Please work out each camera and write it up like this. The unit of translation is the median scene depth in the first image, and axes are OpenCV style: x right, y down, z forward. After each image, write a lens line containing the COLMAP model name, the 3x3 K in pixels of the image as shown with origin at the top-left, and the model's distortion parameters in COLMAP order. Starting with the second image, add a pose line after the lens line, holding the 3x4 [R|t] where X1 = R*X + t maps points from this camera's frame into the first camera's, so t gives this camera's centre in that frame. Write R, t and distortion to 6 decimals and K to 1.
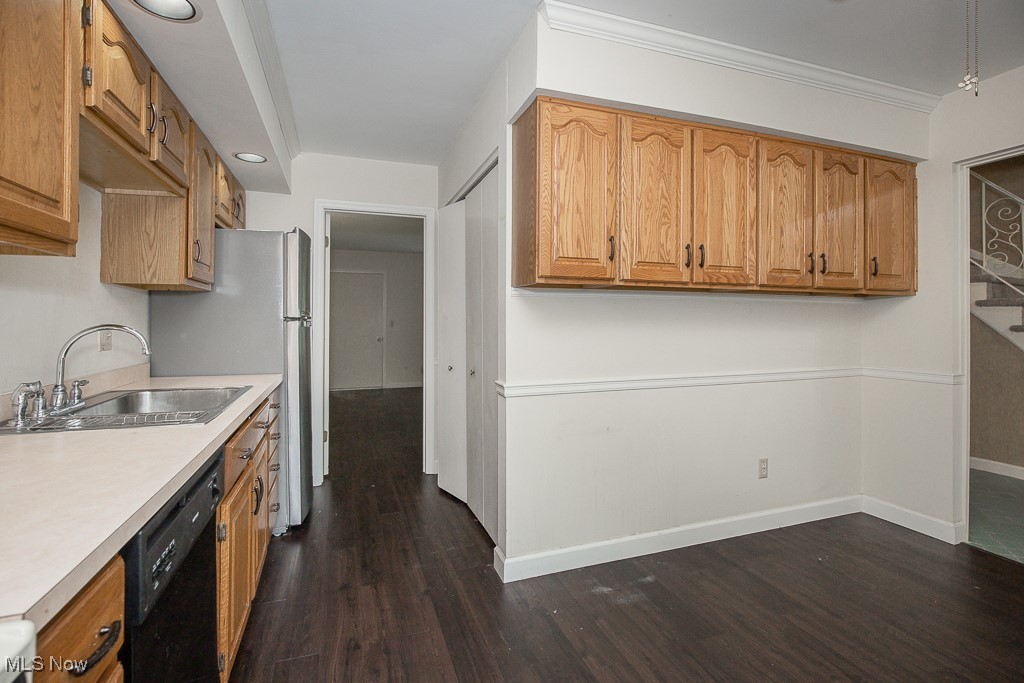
lens RADIAL K [[471.2, 0, 511.1], [0, 471.2, 331.8], [0, 0, 1]] dist [-0.003167, 0.000408]
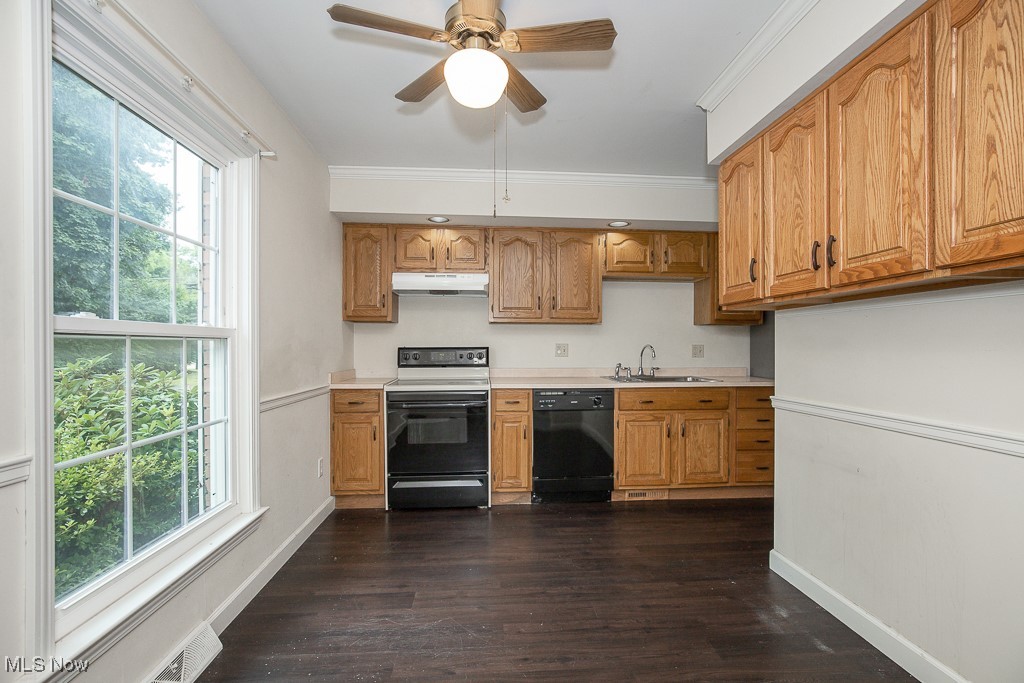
lens RADIAL K [[471.2, 0, 512.4], [0, 471.2, 343.8], [0, 0, 1]] dist [-0.003167, 0.000408]
pose [[-0.281842, 0.001060, -0.959460, 1.274692], [-0.000860, 0.999999, 0.001357, -0.012781], [0.959460, 0.001208, -0.281841, 0.723203]]
